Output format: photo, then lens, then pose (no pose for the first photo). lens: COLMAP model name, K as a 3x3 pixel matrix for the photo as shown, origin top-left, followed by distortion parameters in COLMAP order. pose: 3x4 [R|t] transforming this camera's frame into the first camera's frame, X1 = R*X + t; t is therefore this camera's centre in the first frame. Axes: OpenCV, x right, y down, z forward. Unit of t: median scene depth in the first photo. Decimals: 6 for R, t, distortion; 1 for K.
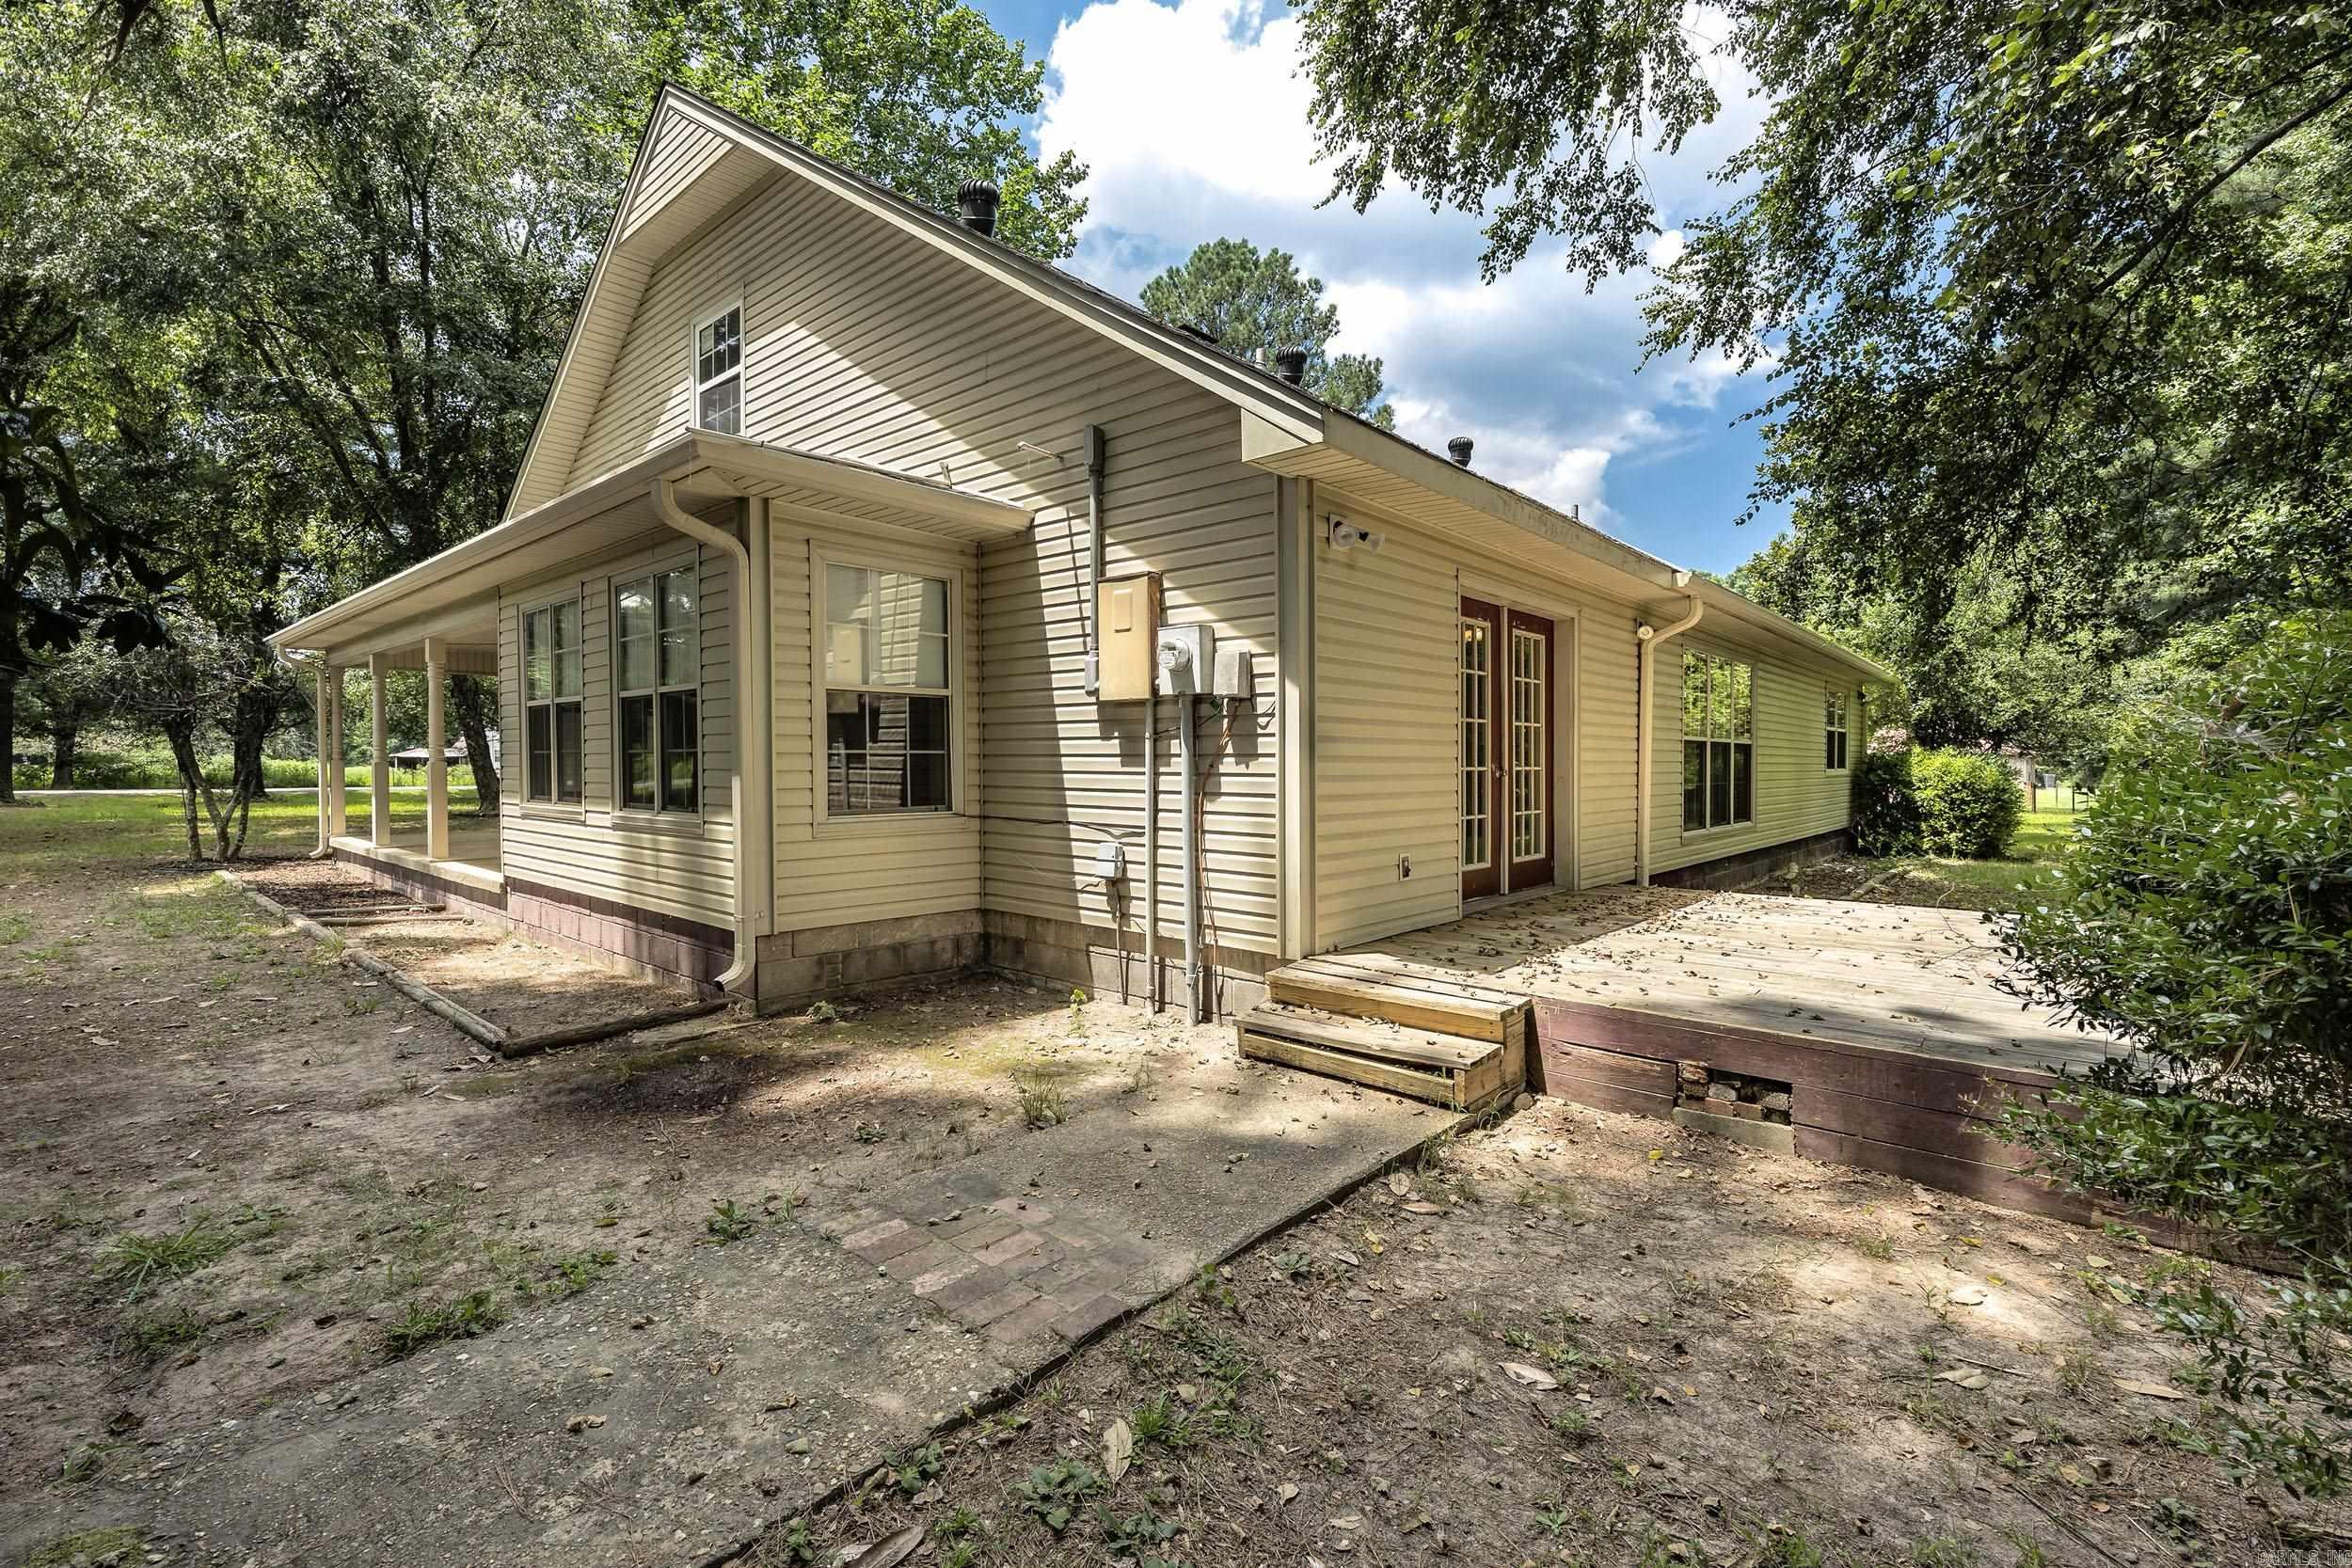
lens RADIAL K [[952.8, 0, 1201.2], [0, 952.8, 775.9], [0, 0, 1]] dist [0.001442, -0.000421]
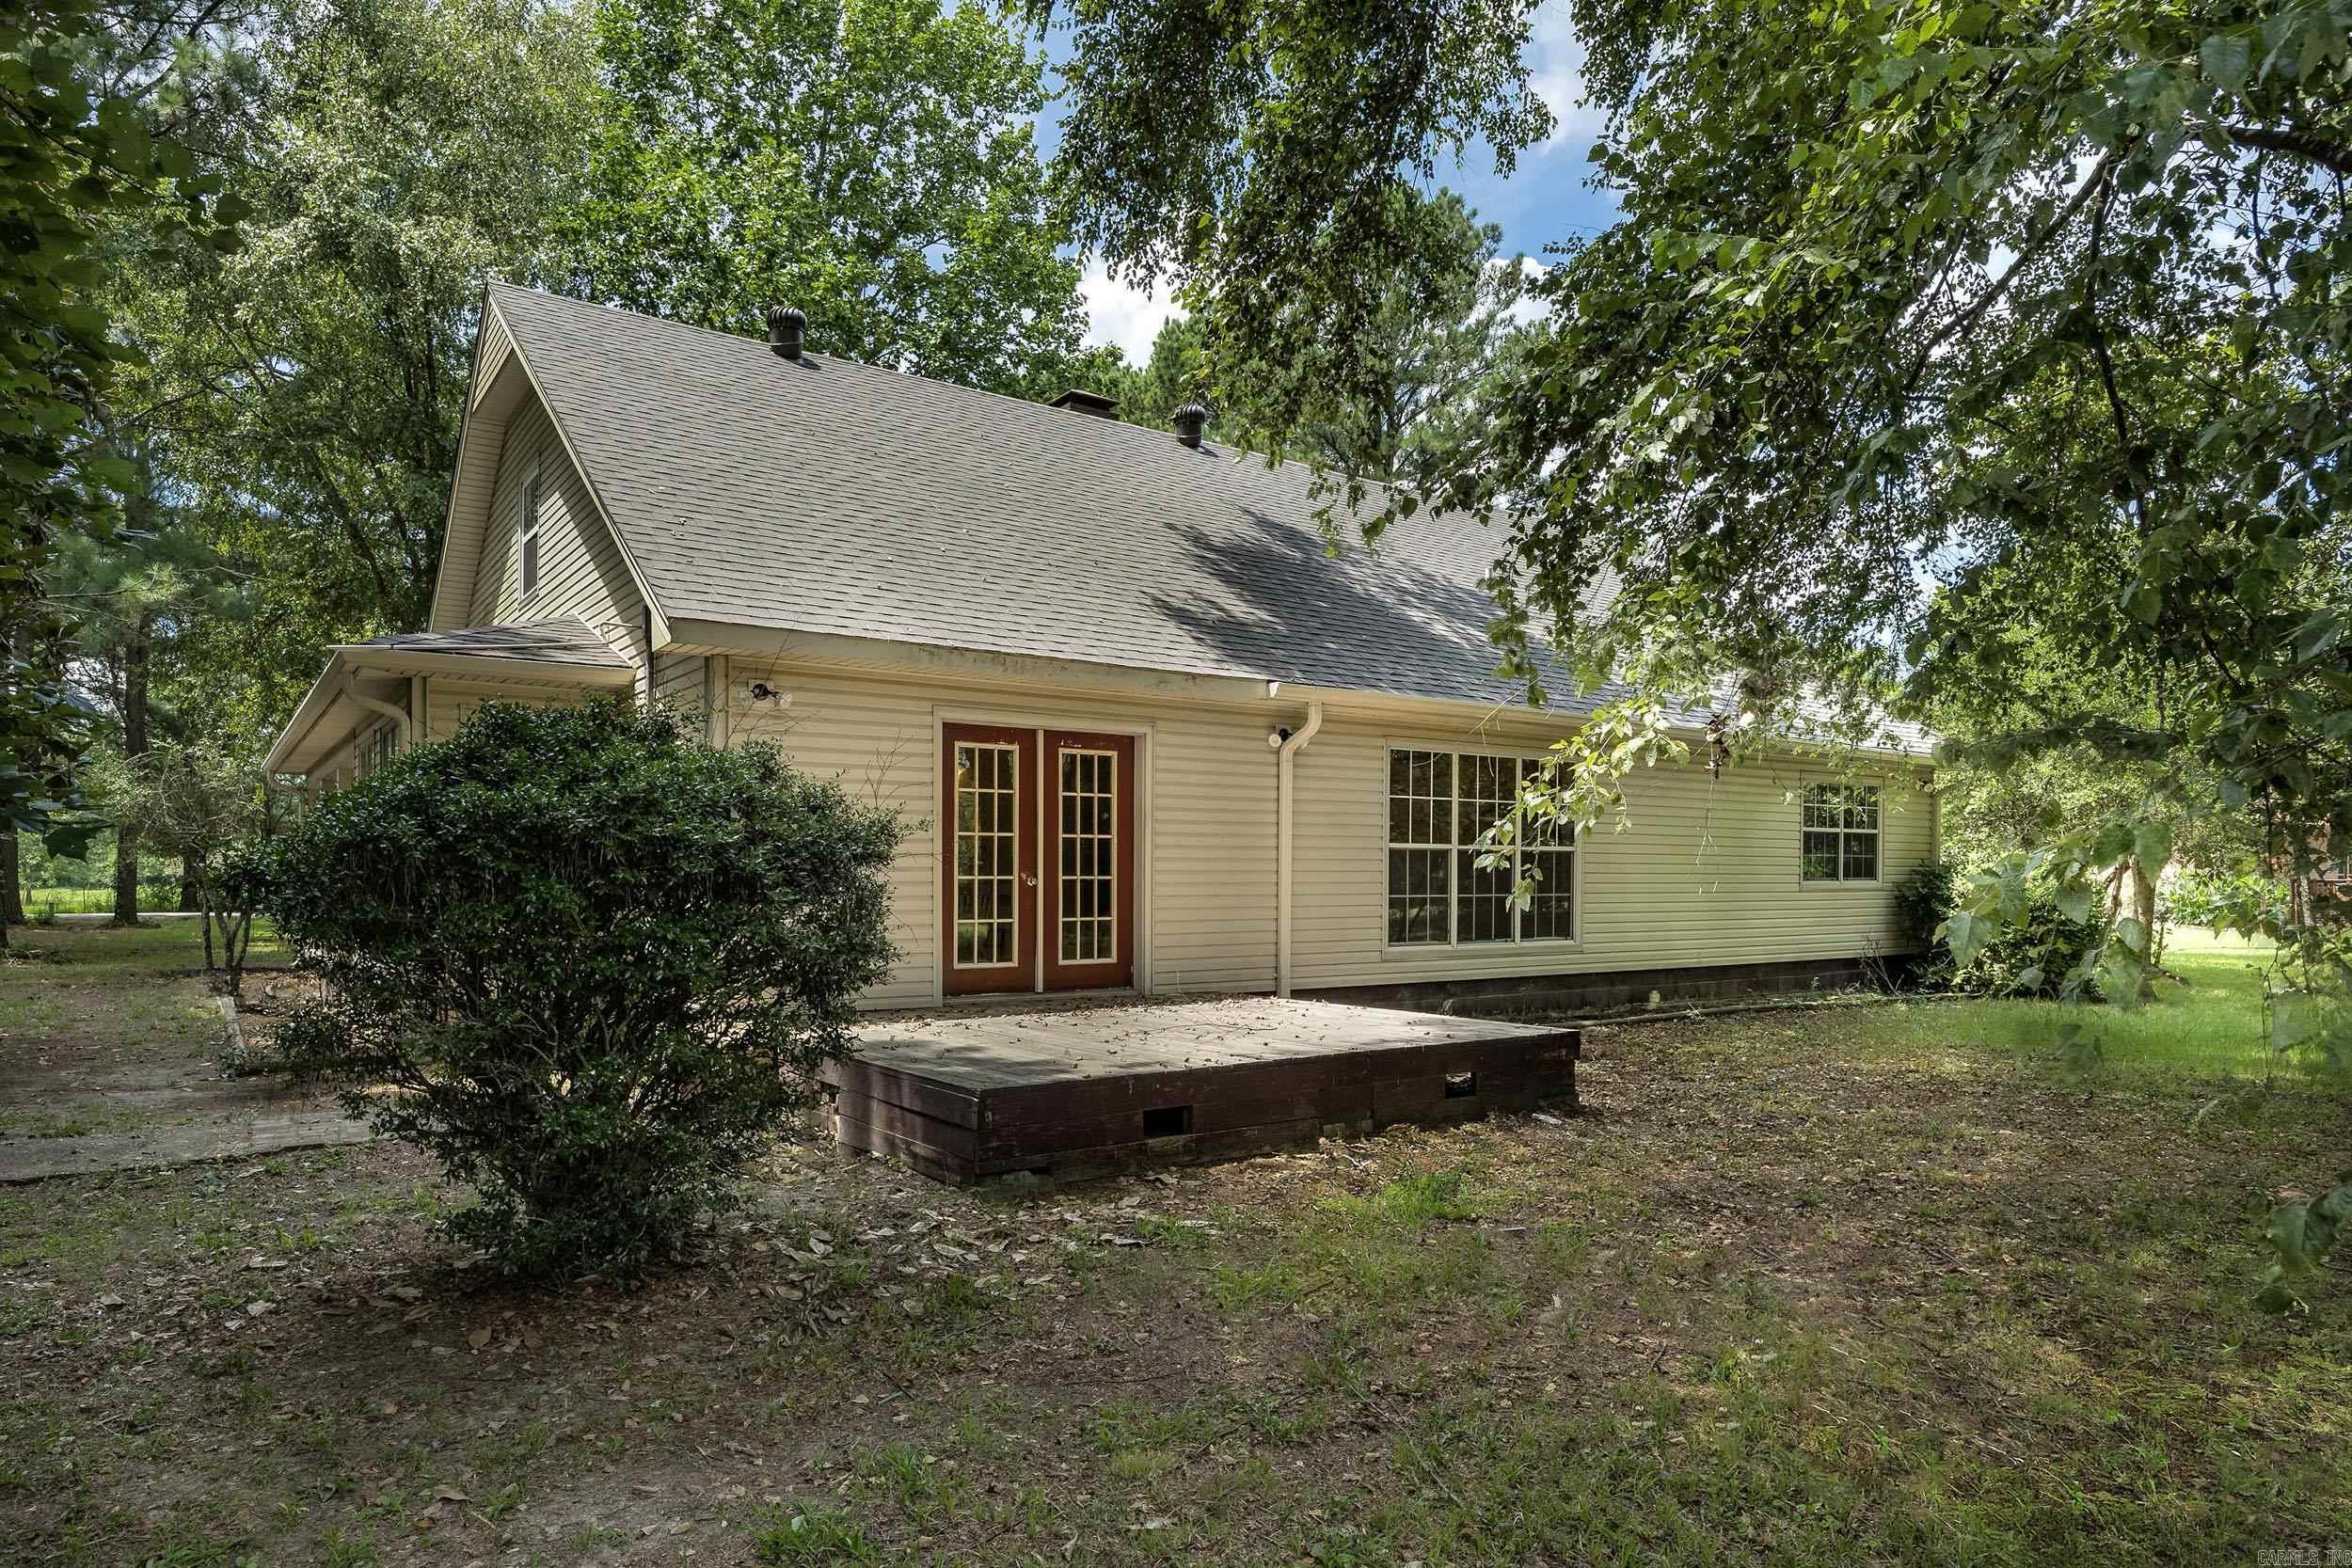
lens RADIAL K [[1368.5, 0, 1176.8], [0, 1368.5, 886.3], [0, 0, 1]] dist [-0.002719, -0.000787]
pose [[0.966388, -0.002995, -0.257070, 0.528124], [0.000585, 0.999955, -0.009451, 0.010093], [0.257087, 0.008983, 0.966347, -0.292221]]
